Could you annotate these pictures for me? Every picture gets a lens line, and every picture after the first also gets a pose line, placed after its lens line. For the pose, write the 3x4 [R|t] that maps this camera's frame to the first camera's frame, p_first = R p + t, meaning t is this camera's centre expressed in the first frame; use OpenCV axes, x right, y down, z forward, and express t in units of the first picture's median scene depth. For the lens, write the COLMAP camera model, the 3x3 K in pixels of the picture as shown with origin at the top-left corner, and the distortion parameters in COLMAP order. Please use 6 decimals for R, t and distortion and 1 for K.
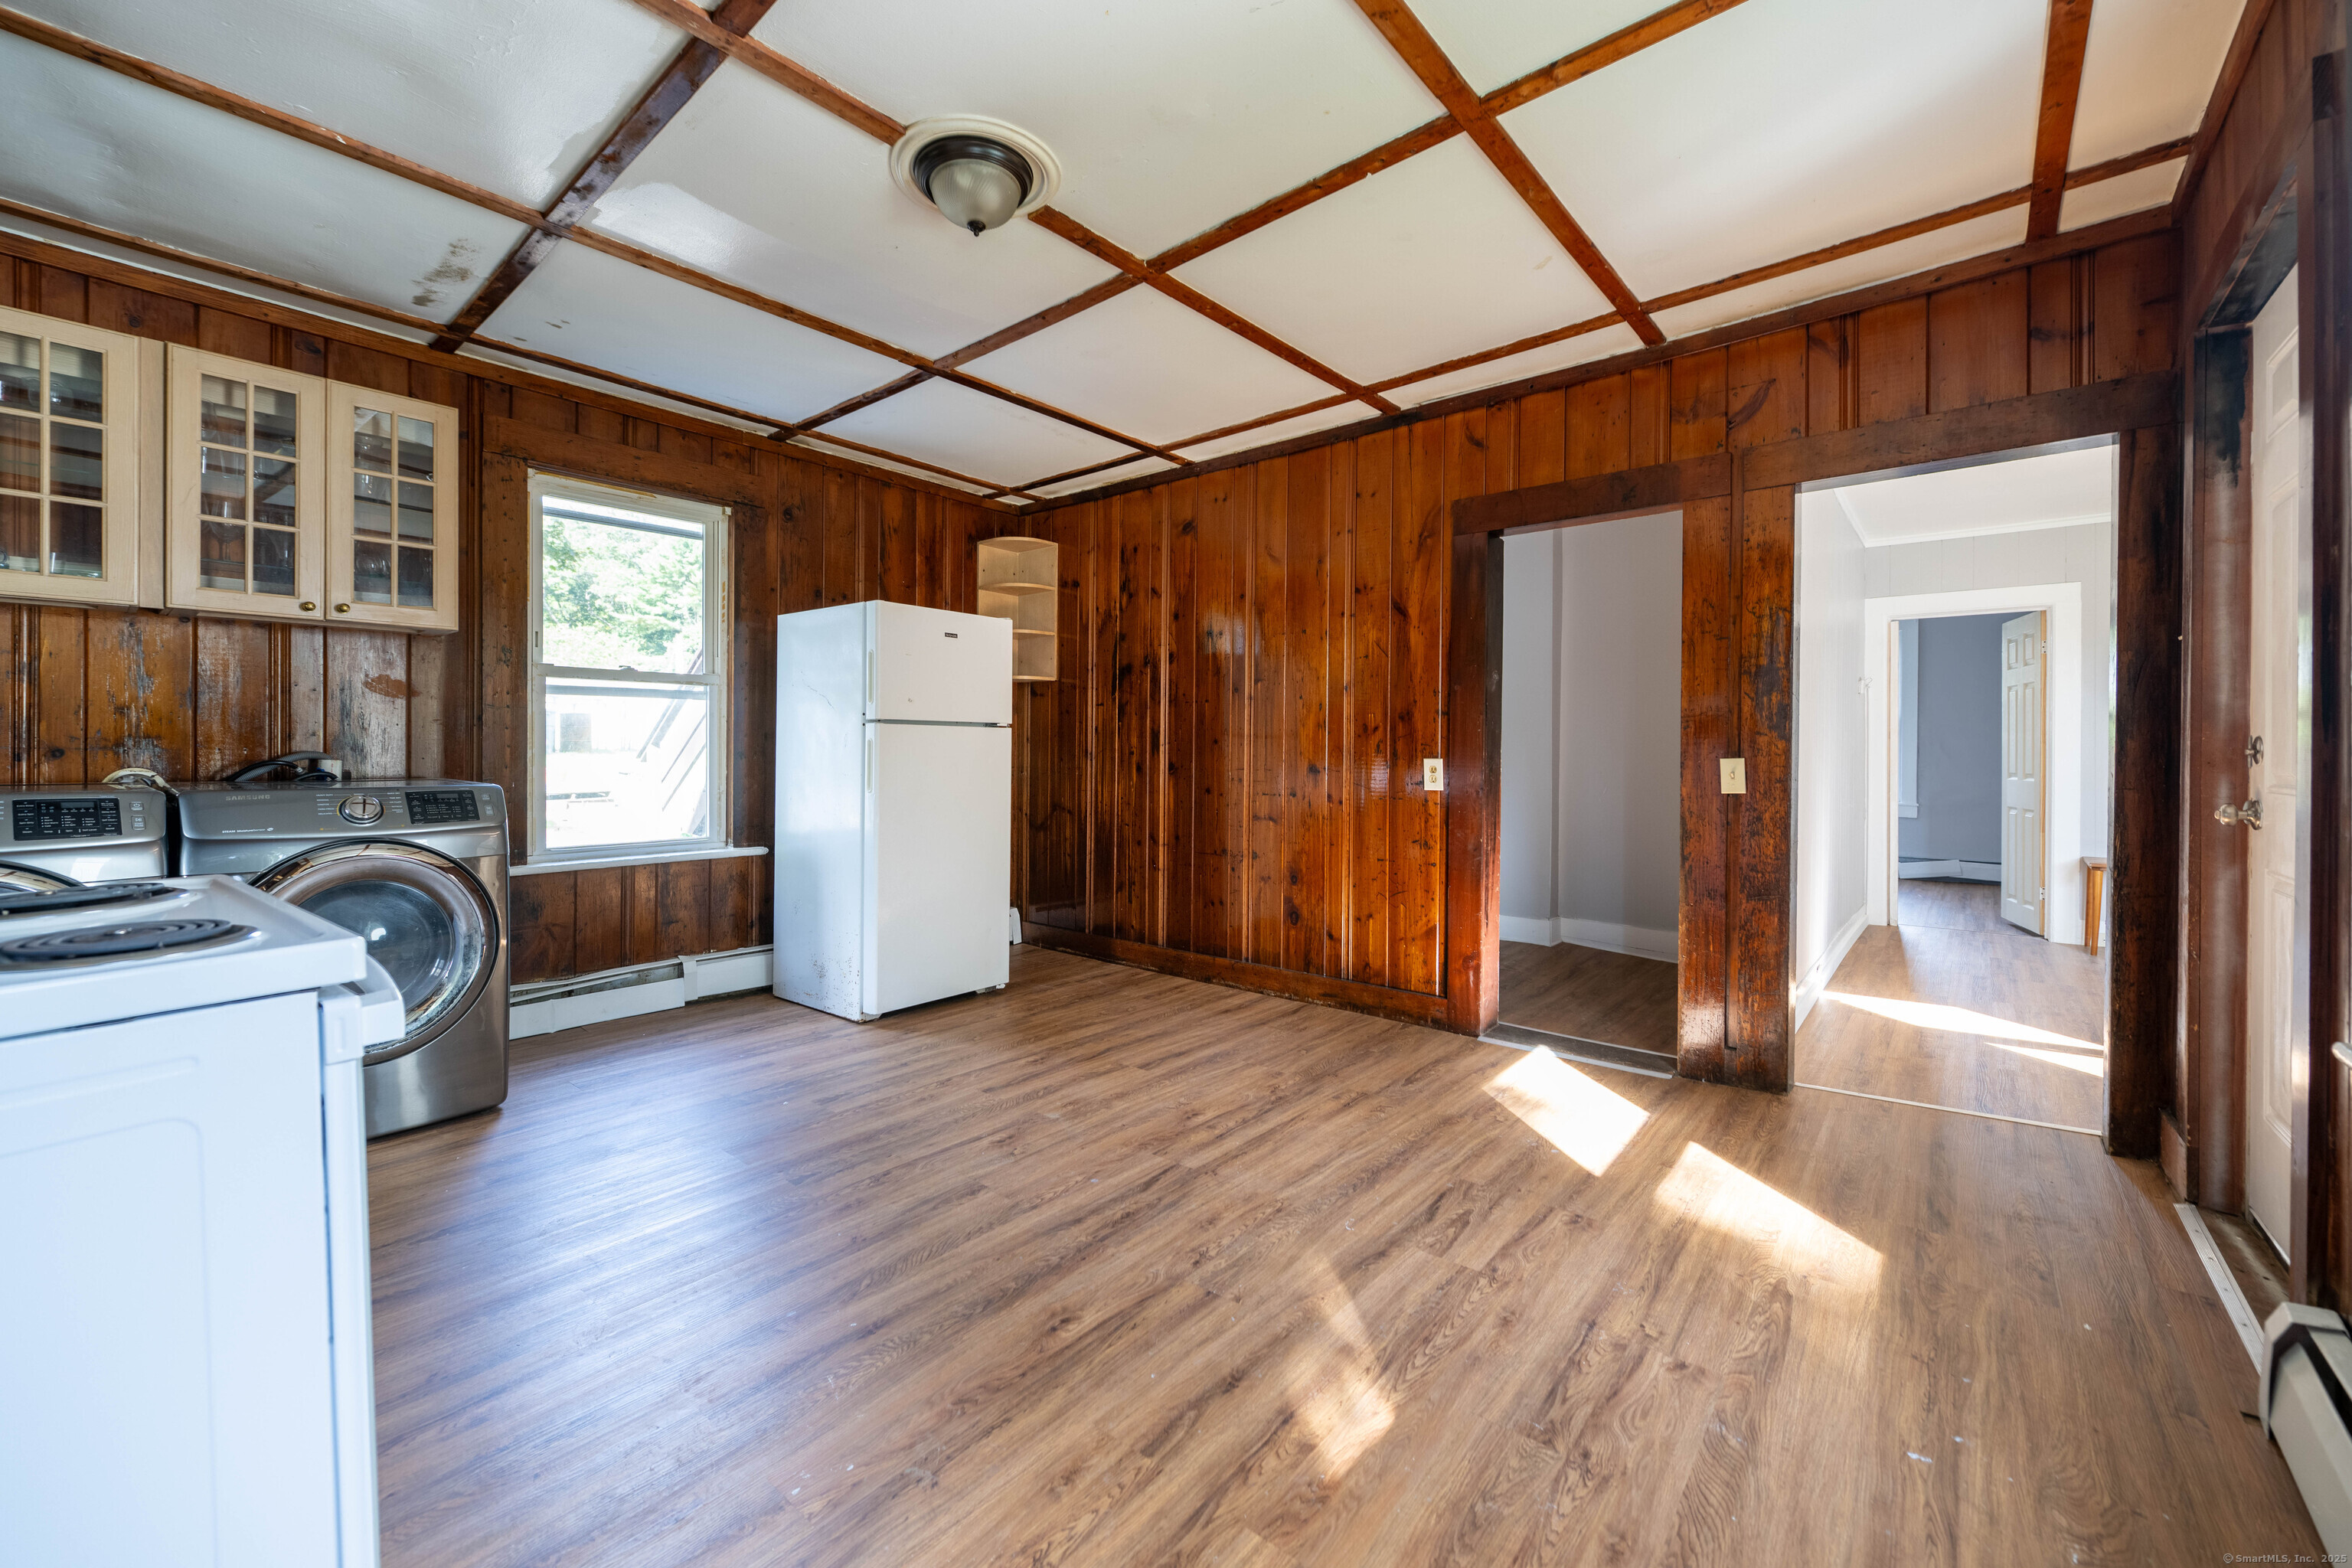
lens RADIAL K [[940.7, 0, 1163.0], [0, 940.7, 751.0], [0, 0, 1]] dist [0.000225, -0.000544]
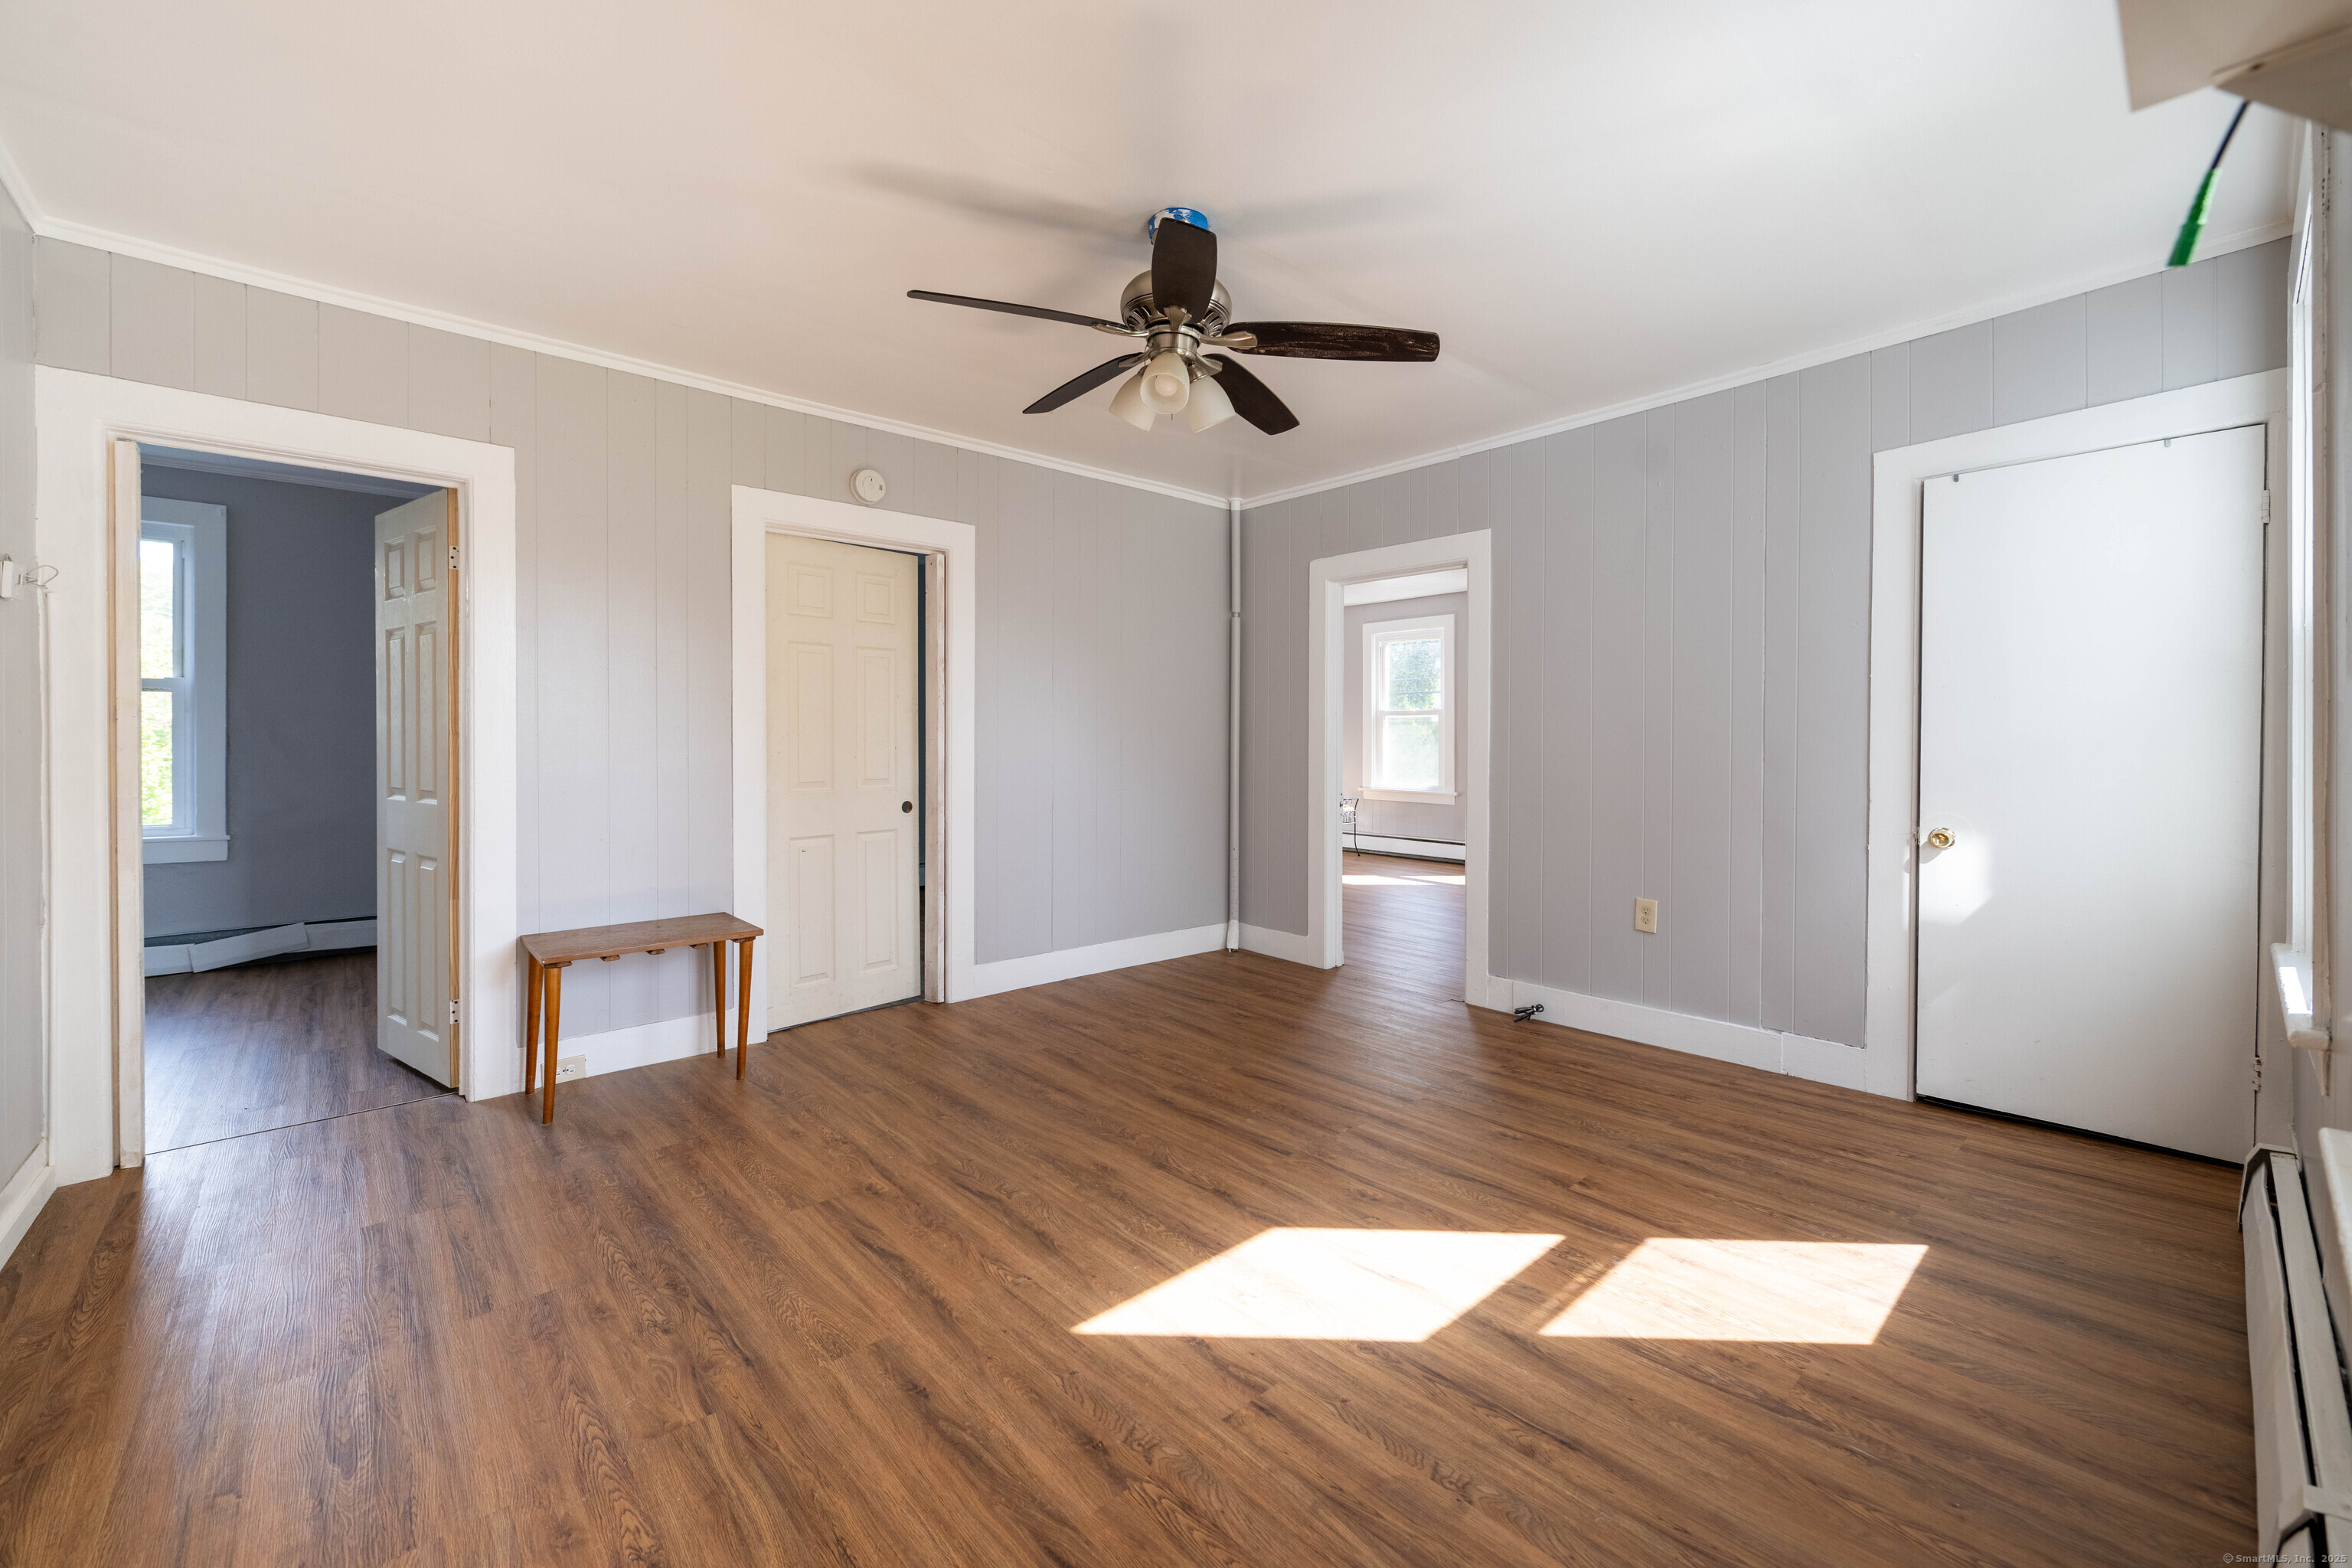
lens RADIAL K [[940.7, 0, 1183.5], [0, 940.7, 743.2], [0, 0, 1]] dist [0.000225, -0.000544]
pose [[0.128801, -0.010099, 0.991619, 0.381175], [-0.002524, 0.999942, 0.010512, -0.008341], [-0.991667, -0.003857, 0.128768, 0.432088]]
